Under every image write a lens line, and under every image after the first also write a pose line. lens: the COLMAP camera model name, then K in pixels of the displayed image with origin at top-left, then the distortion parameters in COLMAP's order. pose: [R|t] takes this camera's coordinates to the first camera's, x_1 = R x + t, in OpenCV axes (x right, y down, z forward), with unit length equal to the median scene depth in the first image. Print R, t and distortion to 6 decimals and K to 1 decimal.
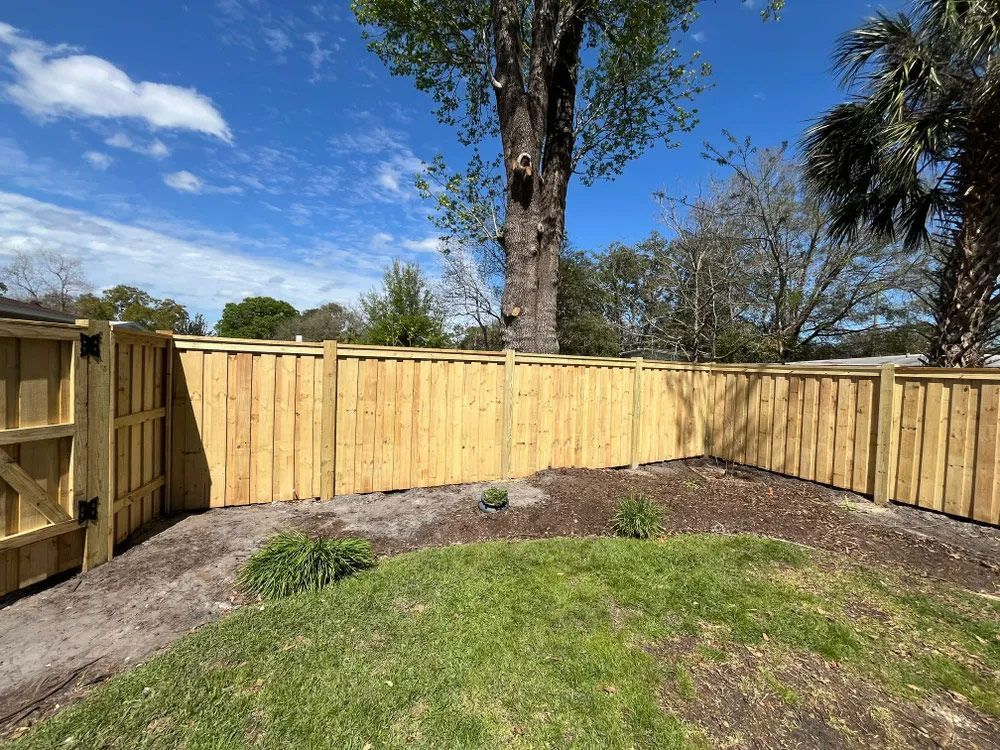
lens RADIAL K [[403.3, 0, 500.0], [0, 403.3, 375.0], [0, 0, 1]] dist [-0.002082, -0.000260]
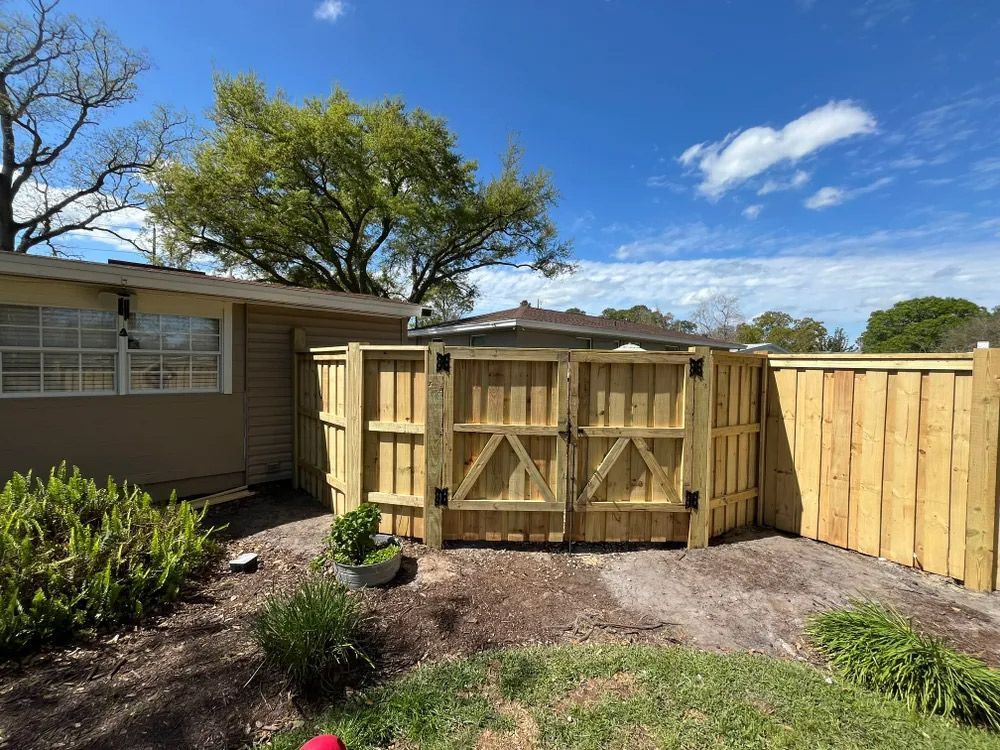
lens RADIAL K [[403.3, 0, 500.0], [0, 403.3, 375.0], [0, 0, 1]] dist [-0.002082, -0.000260]
pose [[0.223873, -0.009325, -0.974574, 0.044836], [-0.030728, 0.999390, -0.016621, -0.007805], [0.974134, 0.033667, 0.223450, 0.094212]]
